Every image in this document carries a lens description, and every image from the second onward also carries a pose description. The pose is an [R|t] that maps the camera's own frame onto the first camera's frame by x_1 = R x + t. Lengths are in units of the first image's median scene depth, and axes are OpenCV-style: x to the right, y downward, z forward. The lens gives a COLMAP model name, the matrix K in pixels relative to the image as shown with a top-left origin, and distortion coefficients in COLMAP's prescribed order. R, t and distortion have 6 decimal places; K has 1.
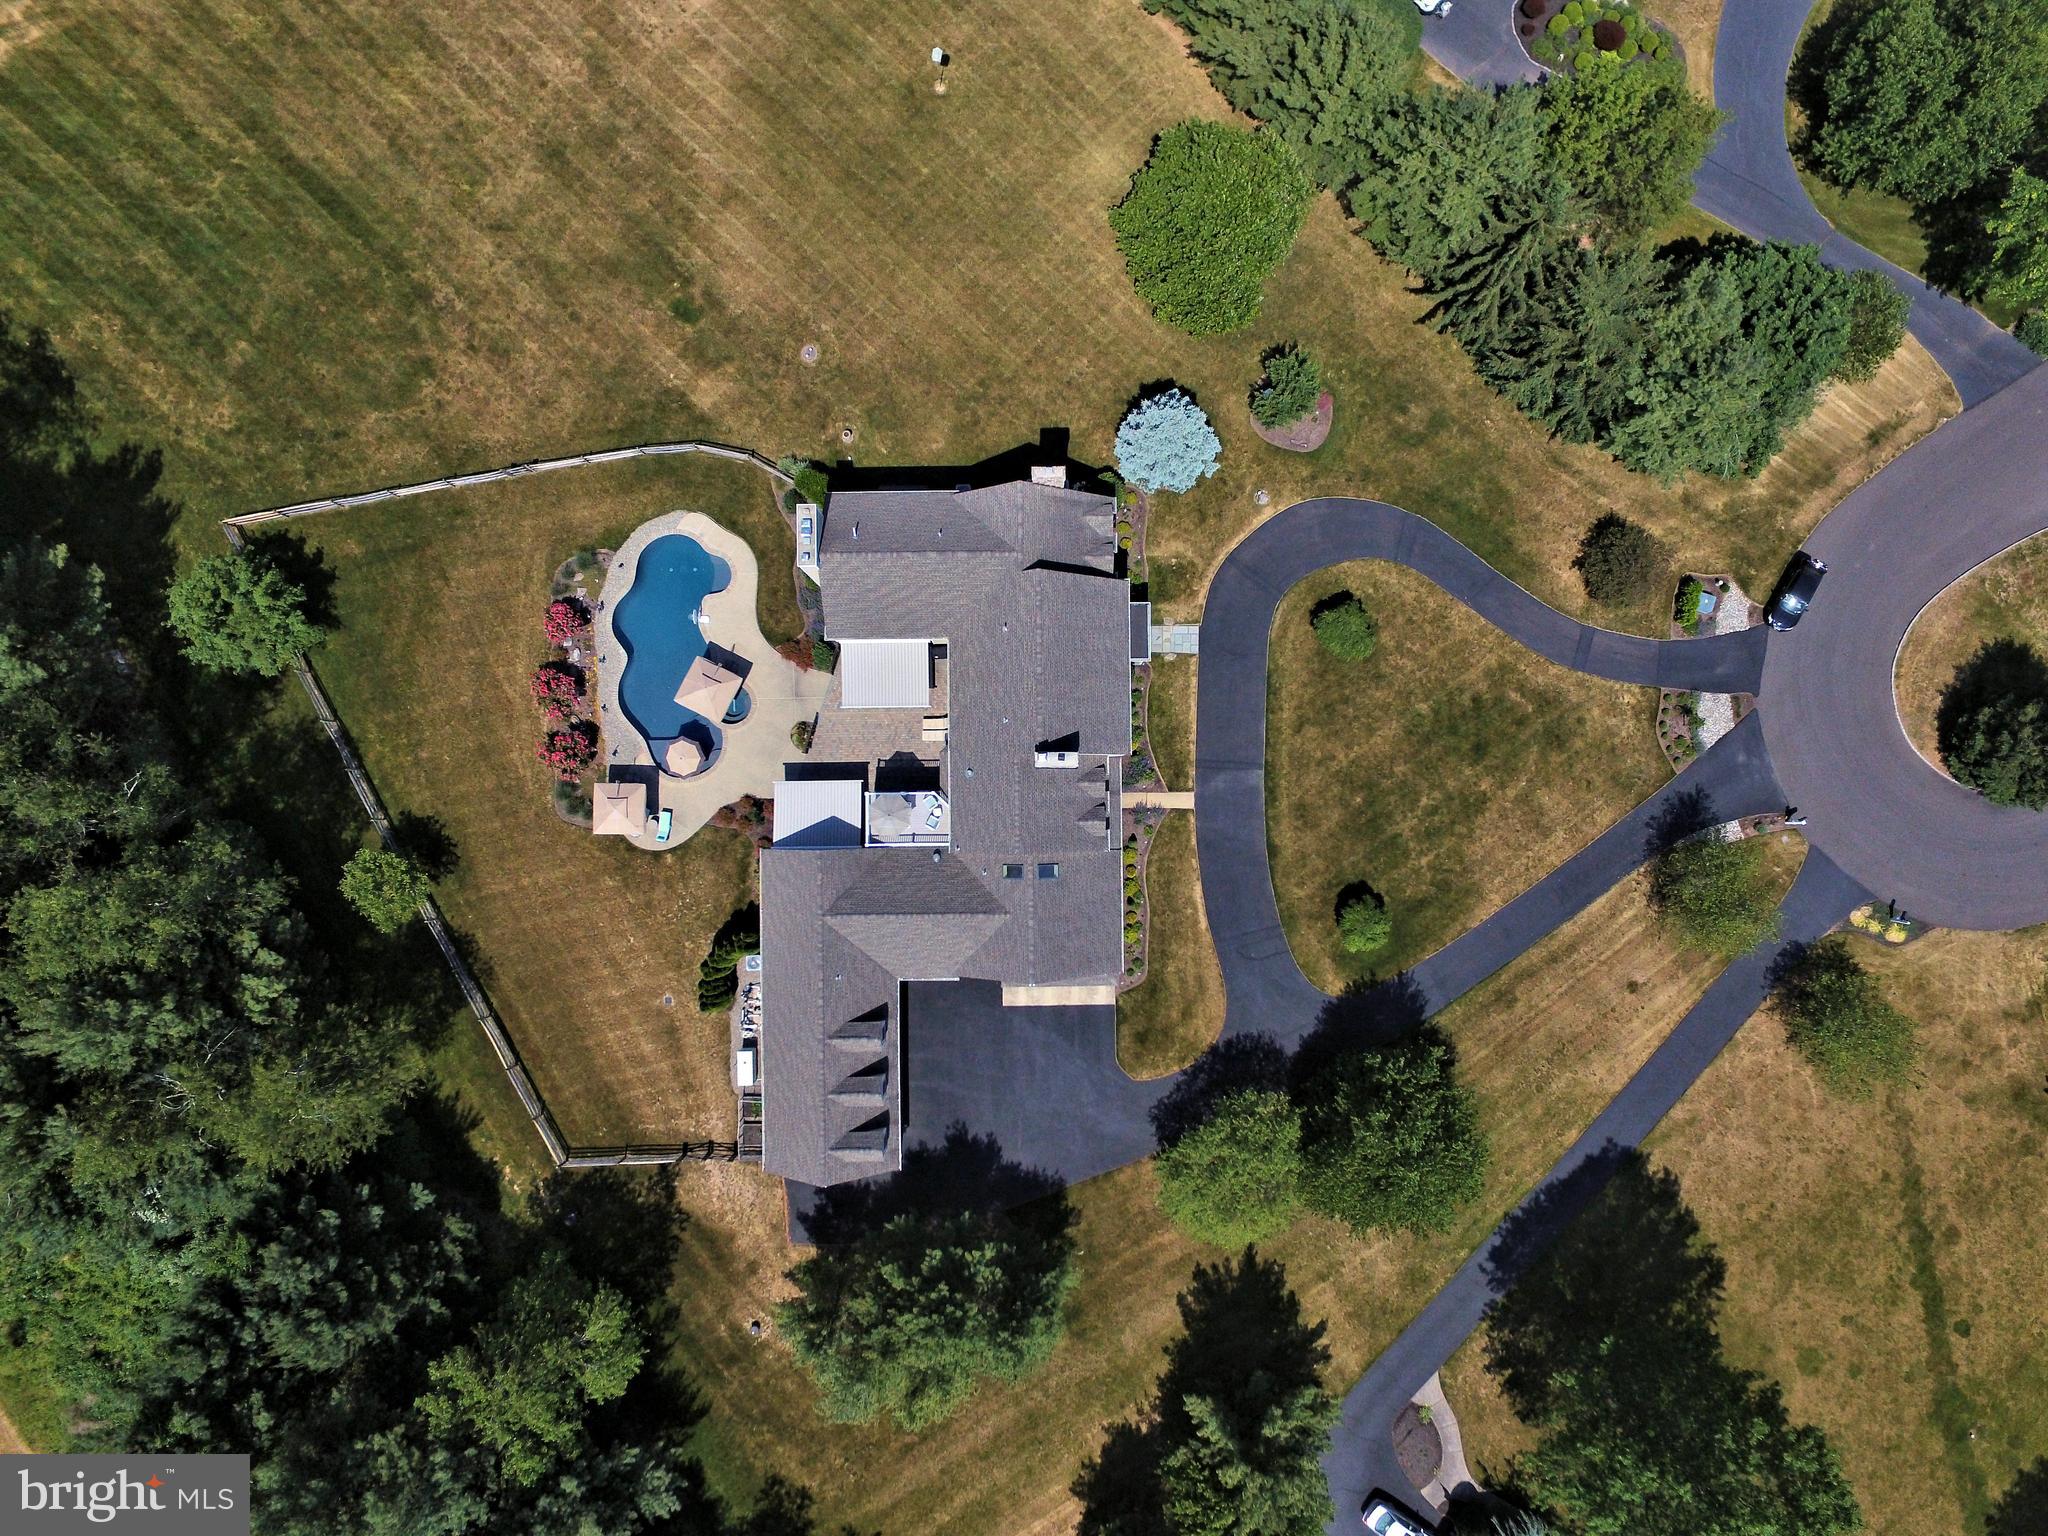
lens RADIAL K [[1183.6, 0, 1031.2], [0, 1183.6, 767.5], [0, 0, 1]] dist [-0.008816, 0.001609]
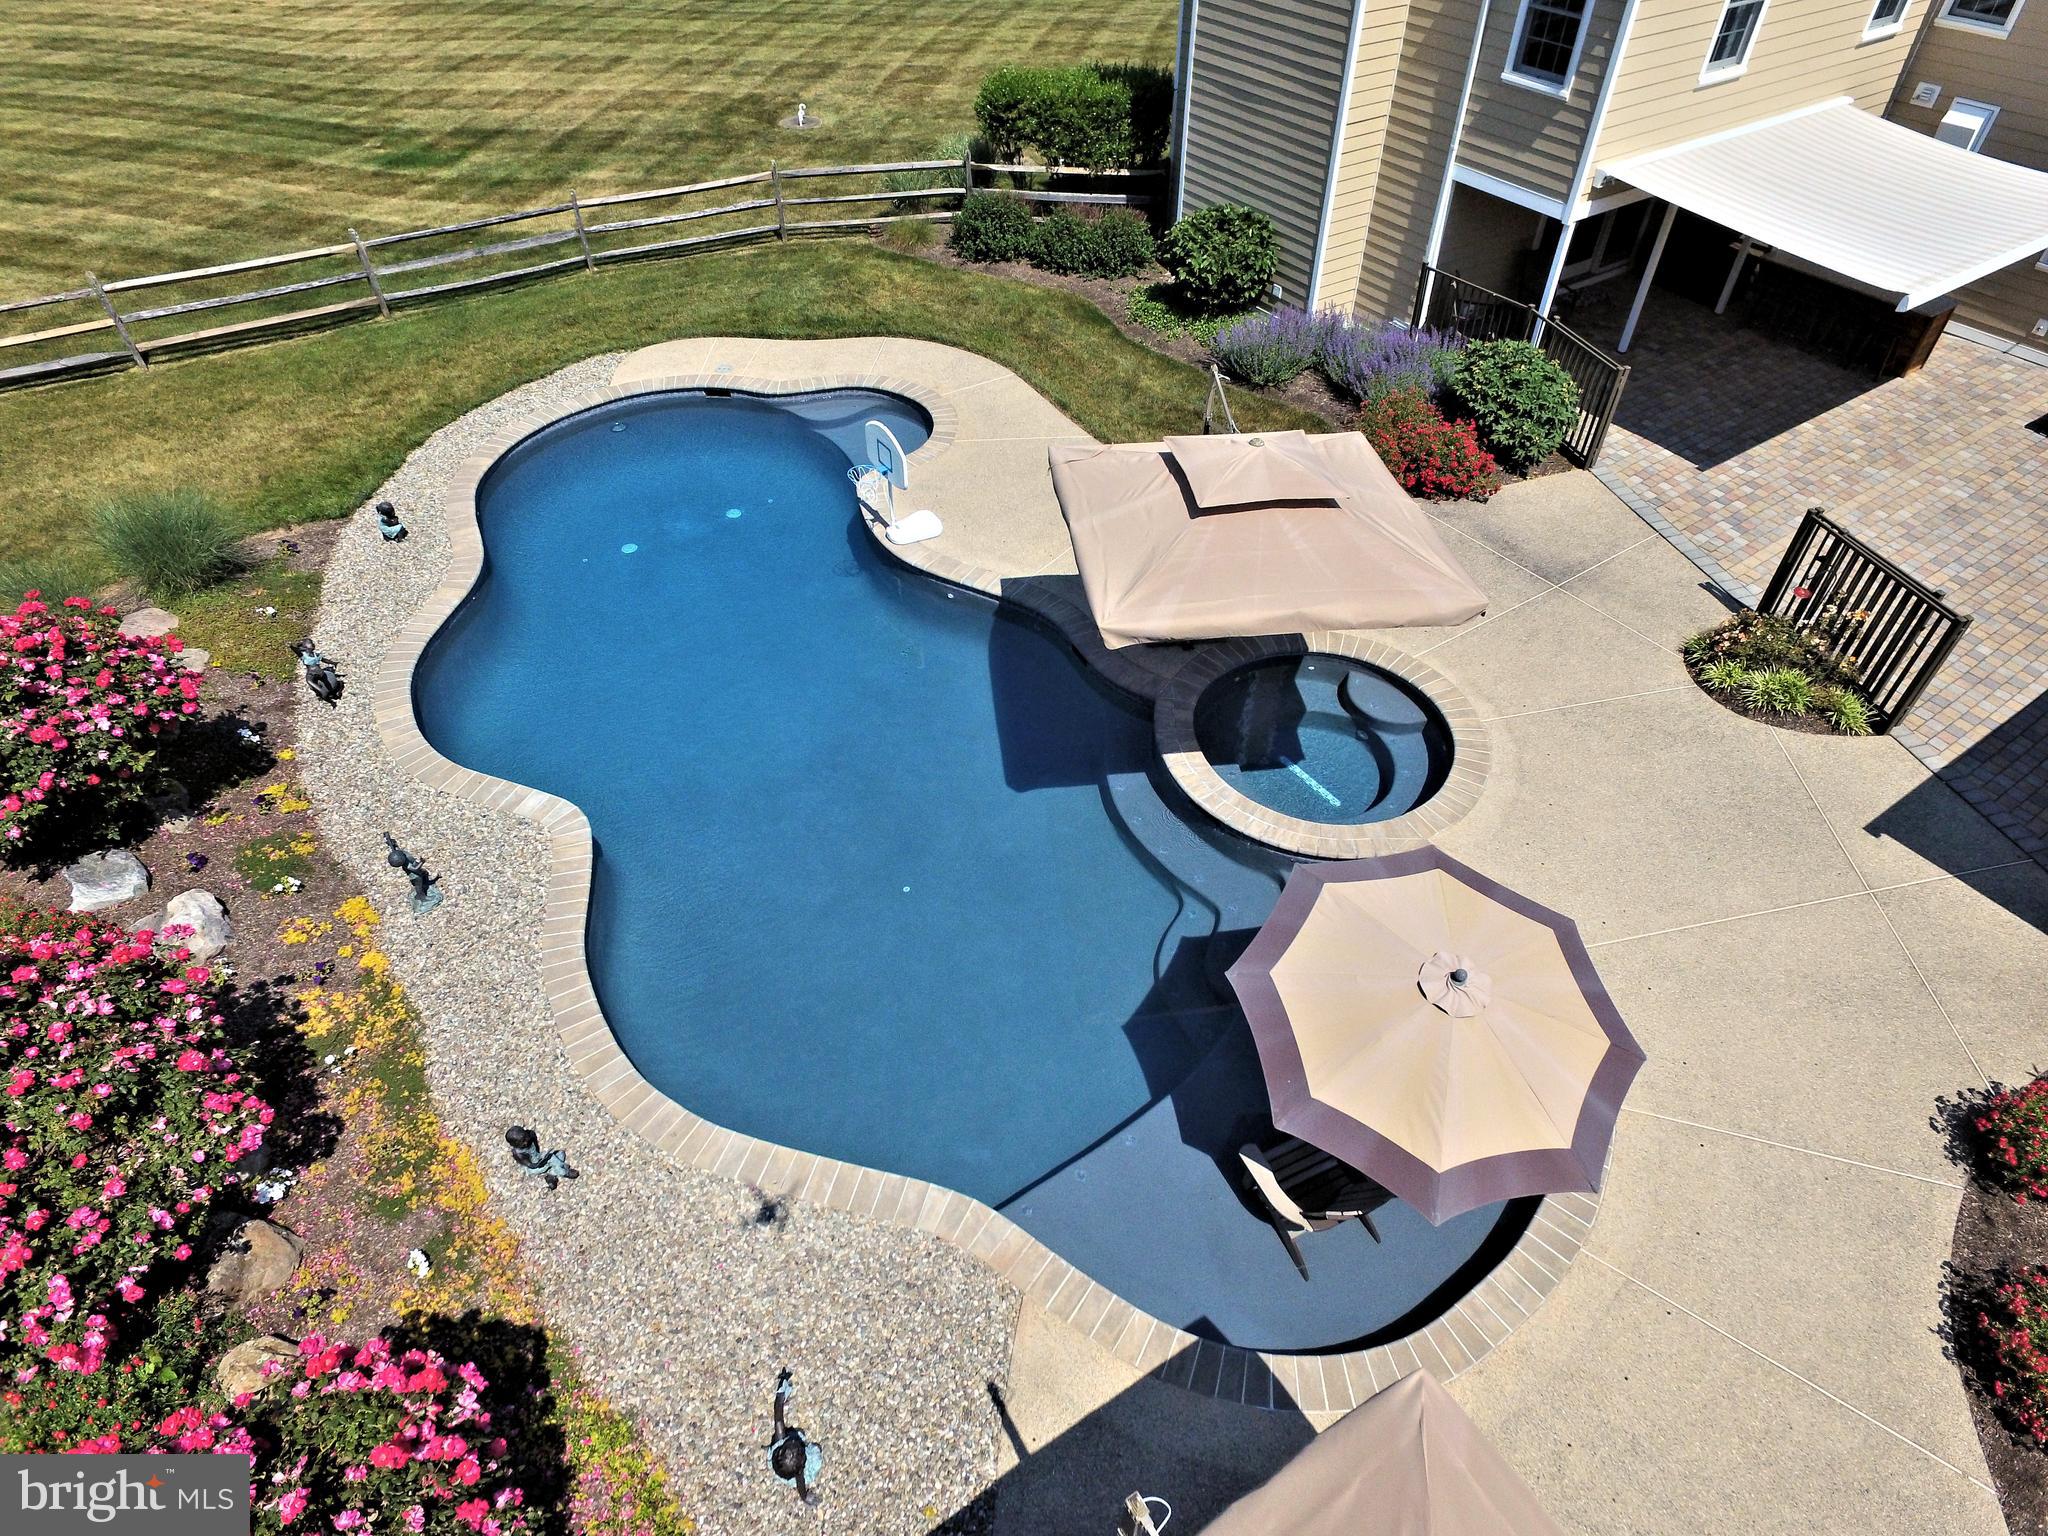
lens RADIAL K [[1200.5, 0, 1047.5], [0, 1200.5, 771.2], [0, 0, 1]] dist [-0.028843, 0.033255]
pose [[0.831604, -0.386876, 0.398448, -0.350576], [0.555285, 0.591627, -0.584496, 0.022472], [-0.009605, 0.707322, 0.706826, 0.889844]]
